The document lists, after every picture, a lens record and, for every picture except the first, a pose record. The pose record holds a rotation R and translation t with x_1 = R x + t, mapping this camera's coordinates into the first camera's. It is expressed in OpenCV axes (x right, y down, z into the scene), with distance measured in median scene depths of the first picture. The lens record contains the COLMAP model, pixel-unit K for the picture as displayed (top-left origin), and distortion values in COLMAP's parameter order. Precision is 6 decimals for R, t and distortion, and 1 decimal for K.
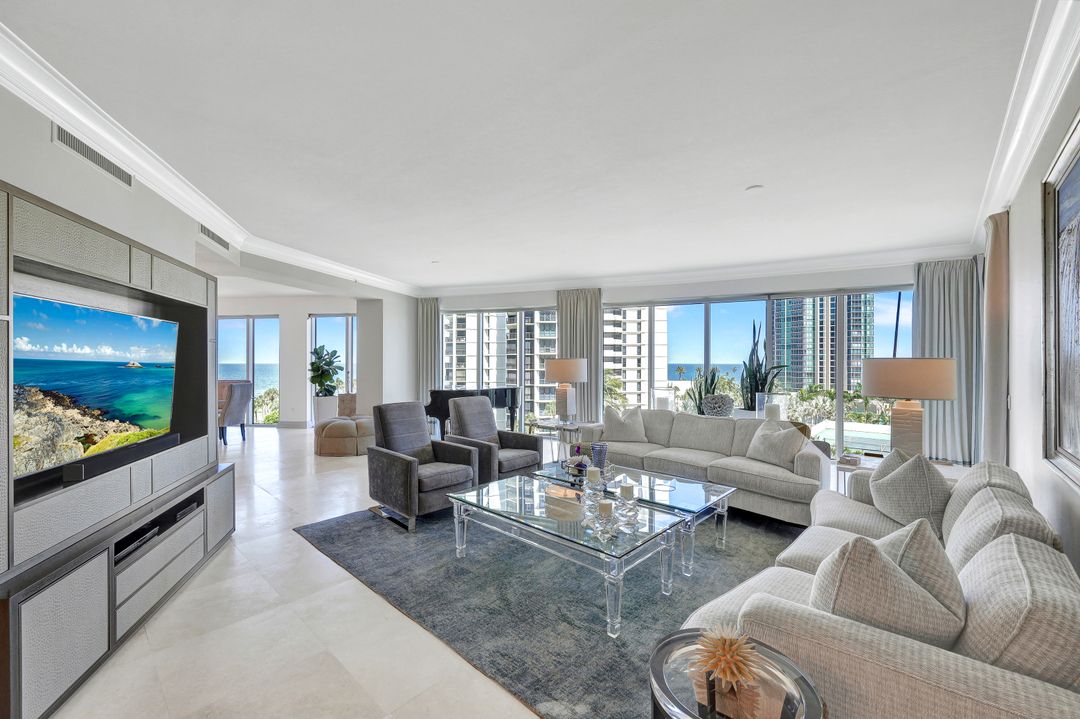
lens RADIAL K [[433.8, 0, 537.4], [0, 433.8, 361.0], [0, 0, 1]] dist [0.000898, -0.000014]
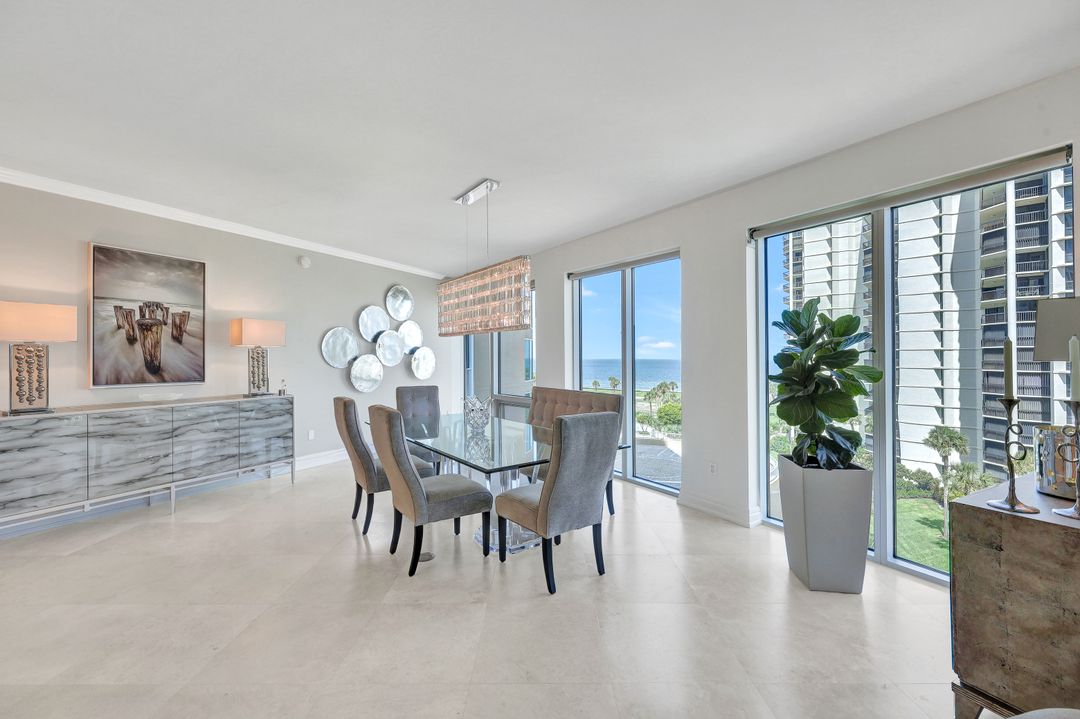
lens RADIAL K [[428.6, 0, 542.7], [0, 428.6, 354.6], [0, 0, 1]] dist [-0.002997, -0.000171]
pose [[0.679631, -0.008083, -0.733509, -0.370417], [0.001568, 0.999953, -0.009566, 0.005436], [0.733552, 0.005352, 0.679612, 0.600281]]
